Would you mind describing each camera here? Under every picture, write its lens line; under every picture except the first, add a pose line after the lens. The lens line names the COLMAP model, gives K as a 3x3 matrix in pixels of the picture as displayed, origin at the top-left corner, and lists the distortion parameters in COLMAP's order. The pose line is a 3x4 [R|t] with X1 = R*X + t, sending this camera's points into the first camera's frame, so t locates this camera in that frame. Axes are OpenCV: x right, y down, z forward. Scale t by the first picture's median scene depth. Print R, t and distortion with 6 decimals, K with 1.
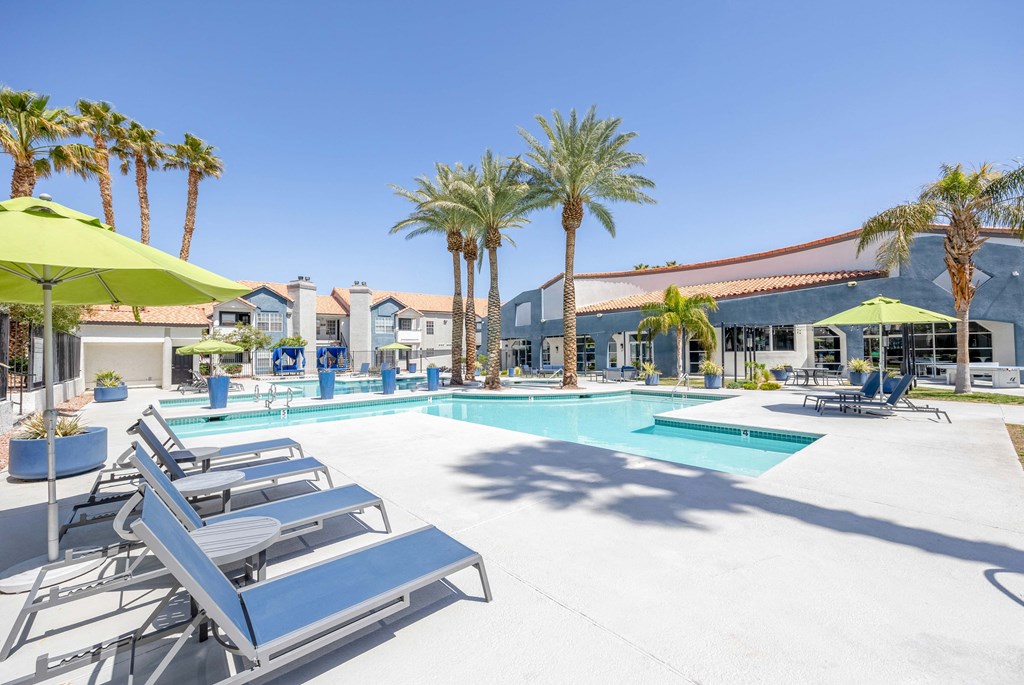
lens RADIAL K [[414.9, 0, 514.4], [0, 414.9, 342.1], [0, 0, 1]] dist [-0.010594, -0.000129]
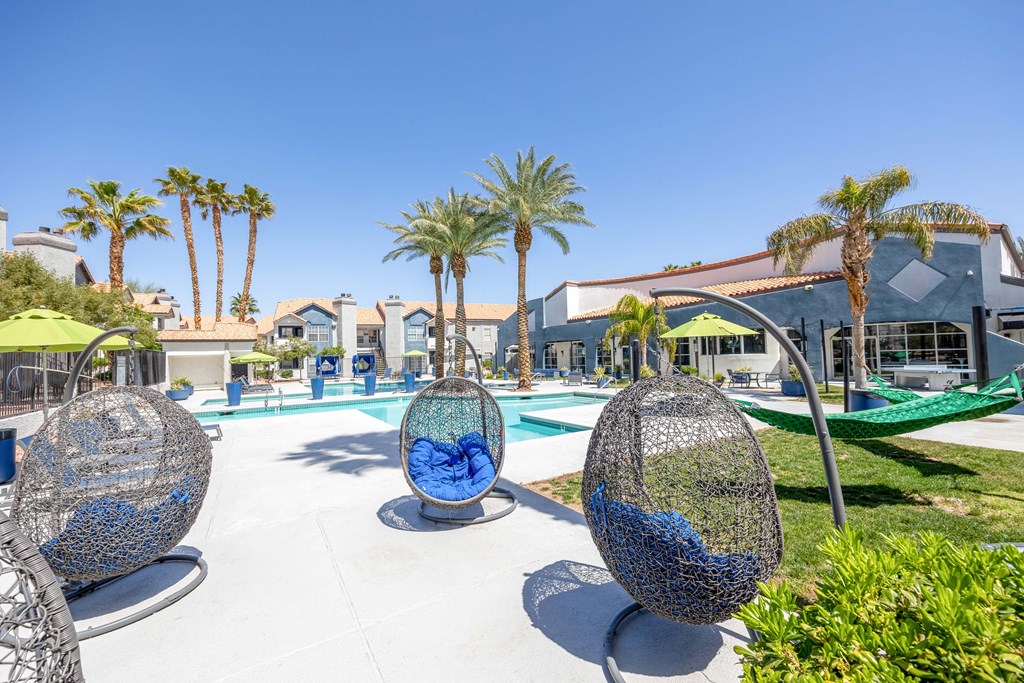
lens RADIAL K [[414.9, 0, 511.8], [0, 414.9, 341.2], [0, 0, 1]] dist [-0.010594, -0.000129]
pose [[0.984882, -0.019820, -0.172092, 0.197455], [0.019140, 0.999801, -0.005605, -0.012958], [0.172169, 0.002227, 0.985065, -0.086384]]
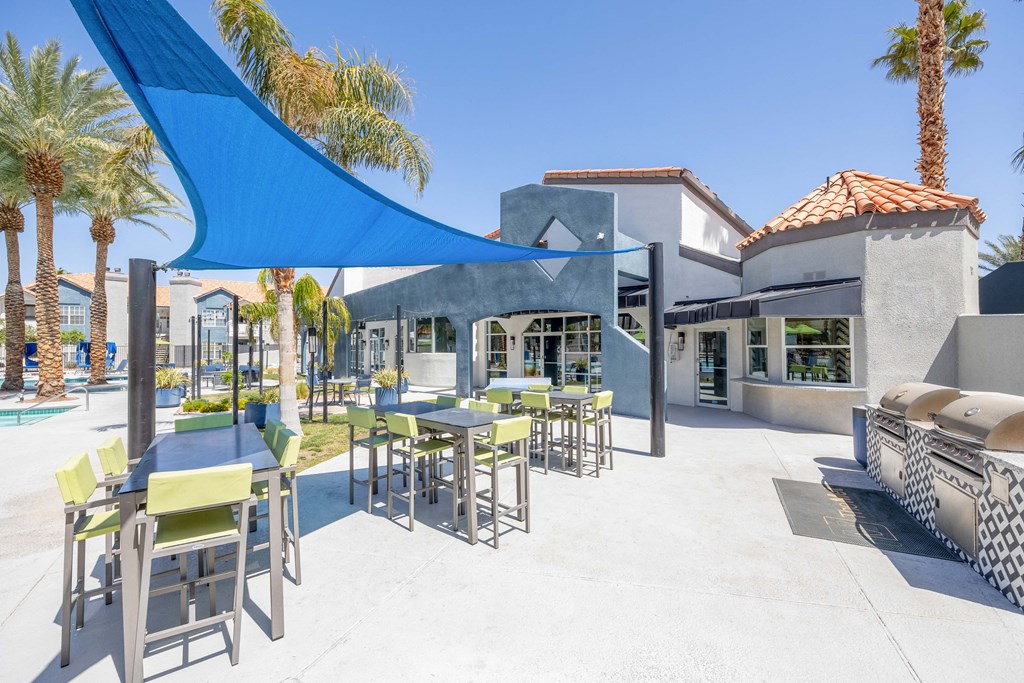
lens RADIAL K [[414.9, 0, 509.7], [0, 414.9, 344.1], [0, 0, 1]] dist [-0.010594, -0.000129]
pose [[0.991719, 0.009957, -0.128038, 0.717437], [-0.007208, 0.999734, 0.021910, -0.009910], [0.128222, -0.020805, 0.991527, 0.214737]]
